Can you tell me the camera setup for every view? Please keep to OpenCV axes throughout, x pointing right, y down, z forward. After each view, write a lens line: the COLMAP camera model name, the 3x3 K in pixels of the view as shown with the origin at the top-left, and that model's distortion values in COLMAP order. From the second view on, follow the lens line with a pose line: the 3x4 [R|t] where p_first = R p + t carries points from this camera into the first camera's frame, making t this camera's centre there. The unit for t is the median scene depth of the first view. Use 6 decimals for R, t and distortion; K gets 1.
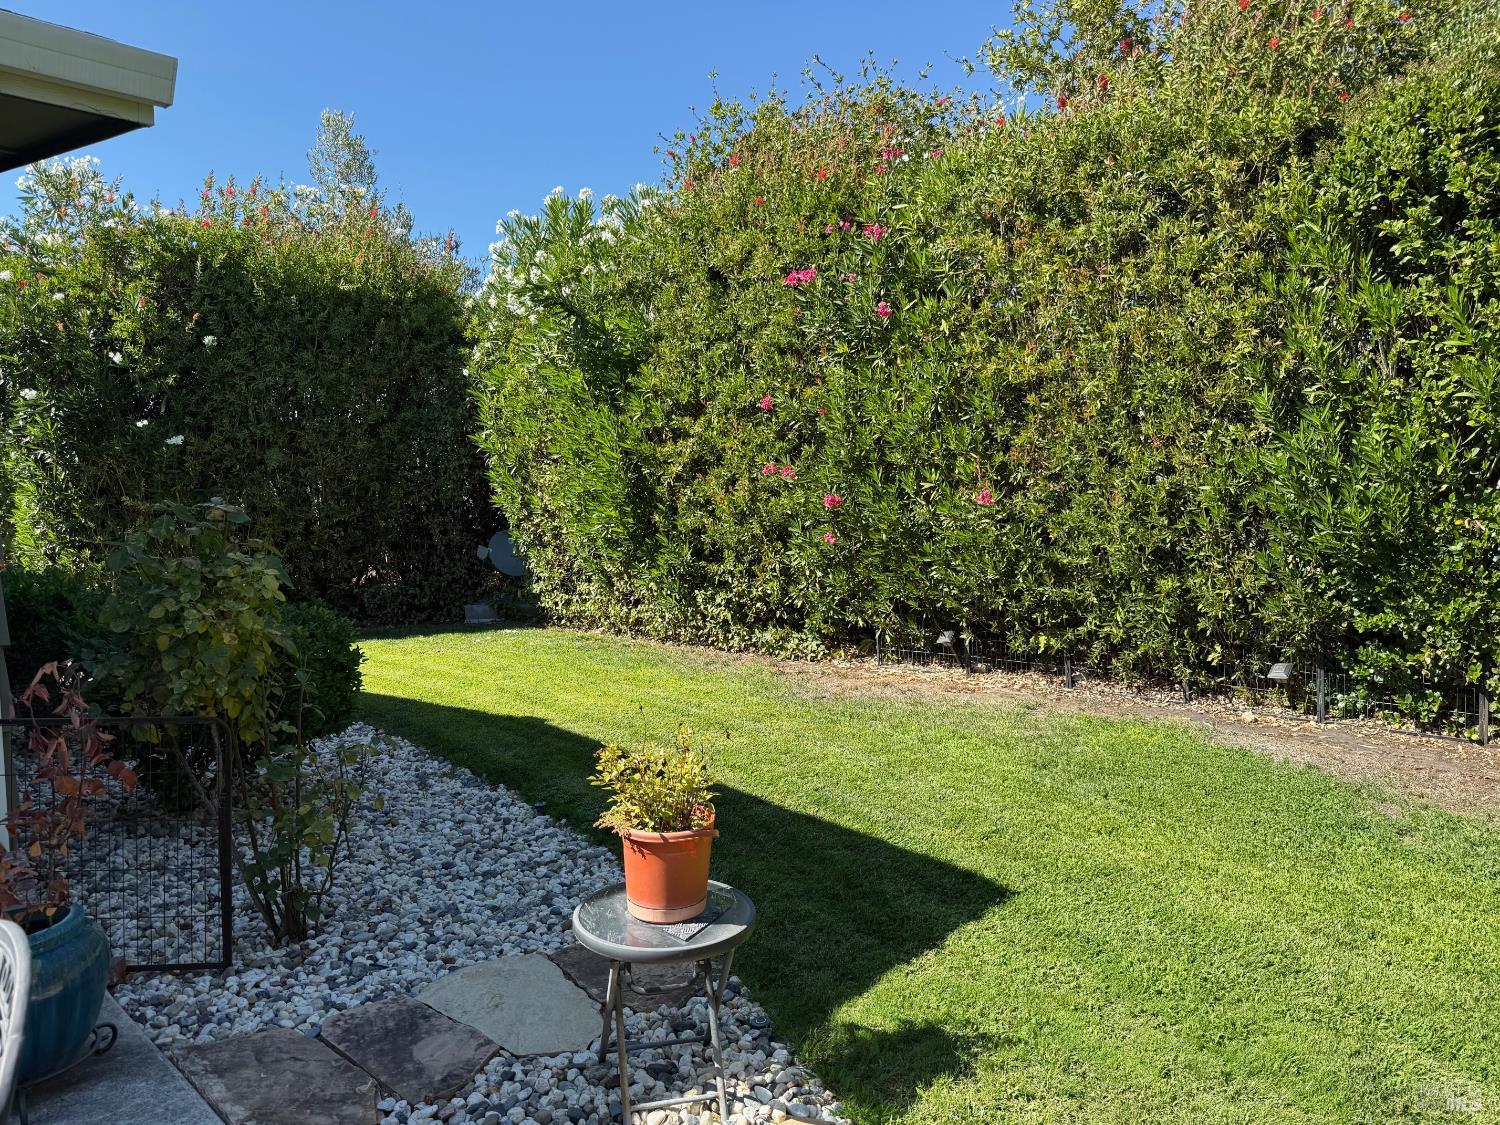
lens RADIAL K [[1058.2, 0, 757.2], [0, 1058.2, 569.0], [0, 0, 1]] dist [0.097837, -0.146868]
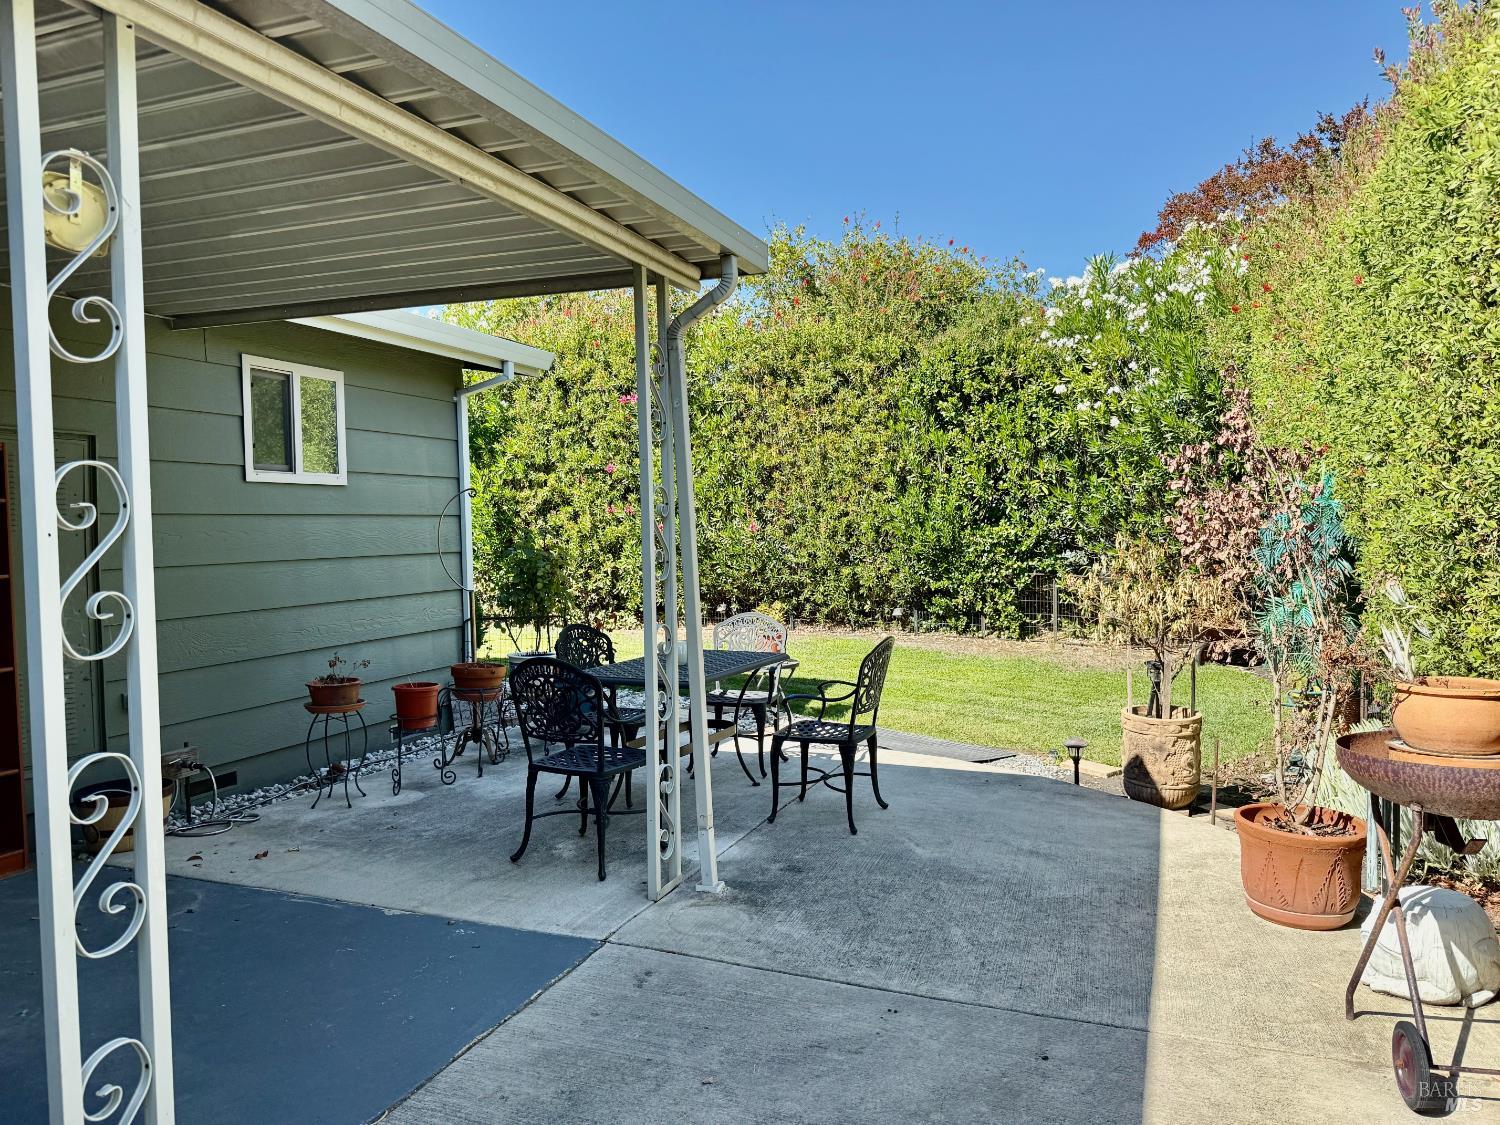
lens RADIAL K [[1058.2, 0, 757.2], [0, 1058.2, 569.0], [0, 0, 1]] dist [0.097837, -0.146868]
pose [[0.919453, -0.016066, 0.392871, -0.540177], [0.025042, 0.999529, -0.017732, 0.041098], [-0.392401, 0.026142, 0.919423, -0.738975]]
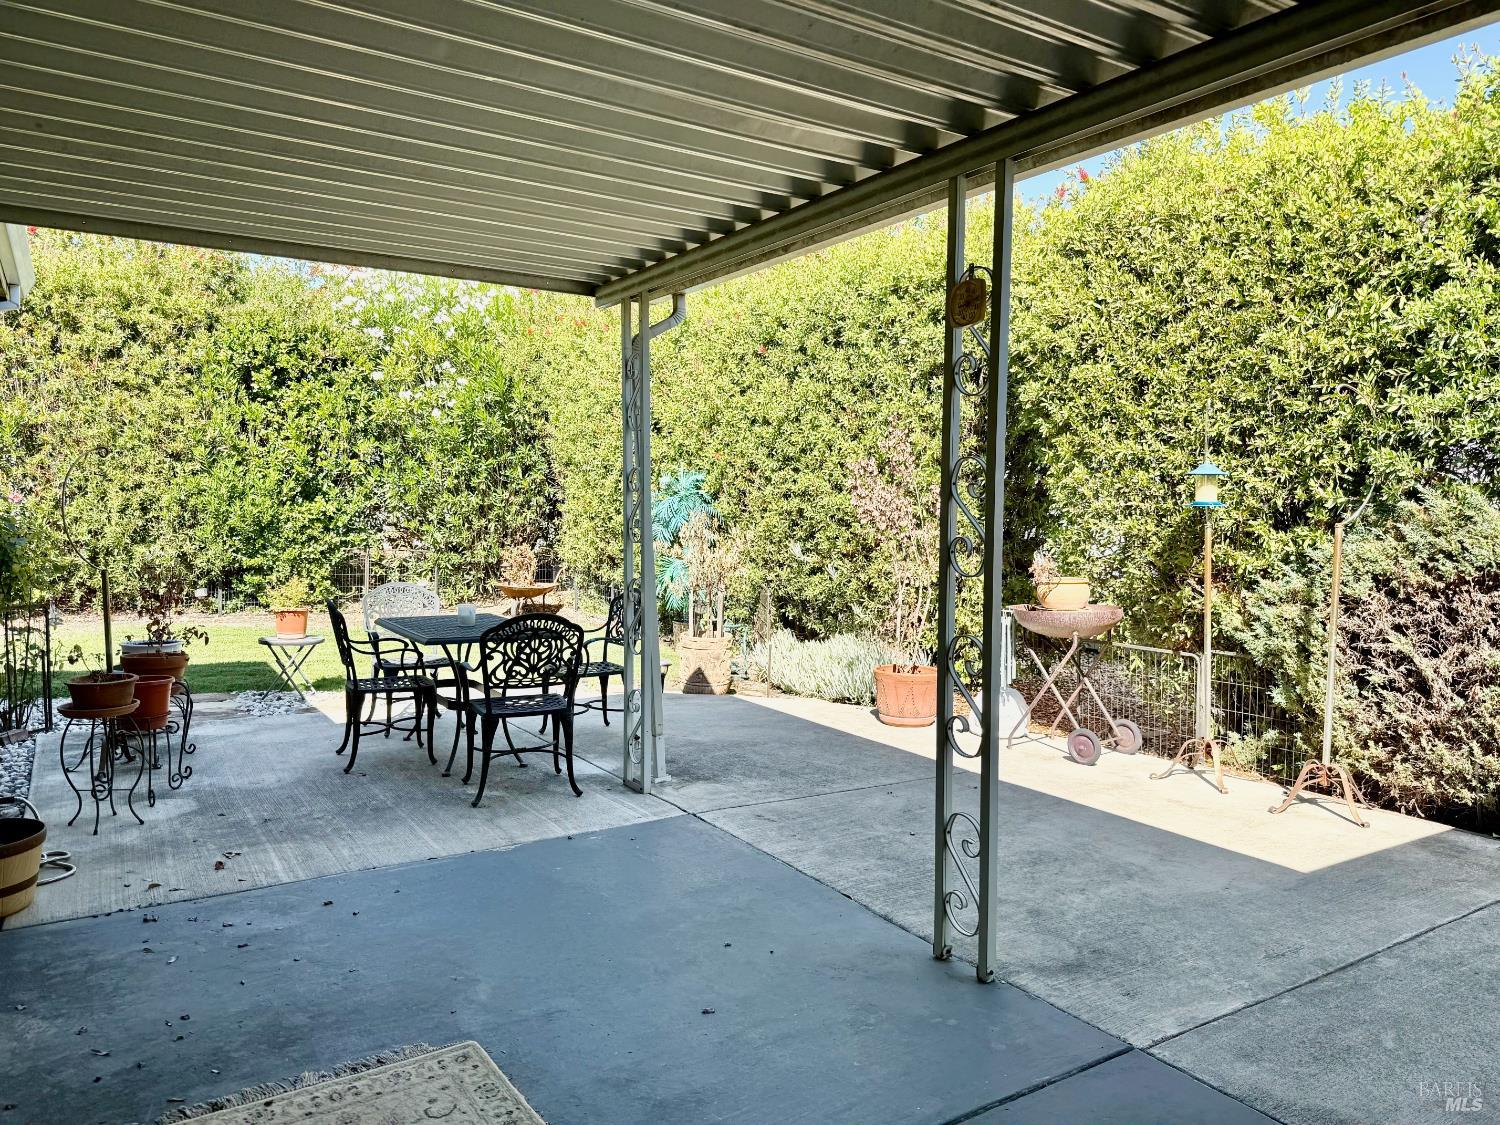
lens RADIAL K [[1058.2, 0, 757.2], [0, 1058.2, 569.0], [0, 0, 1]] dist [0.097837, -0.146868]
pose [[0.216457, -0.045037, 0.975253, -1.125724], [0.048967, 0.998179, 0.035227, 0.033317], [-0.975063, 0.040130, 0.218268, -0.371243]]
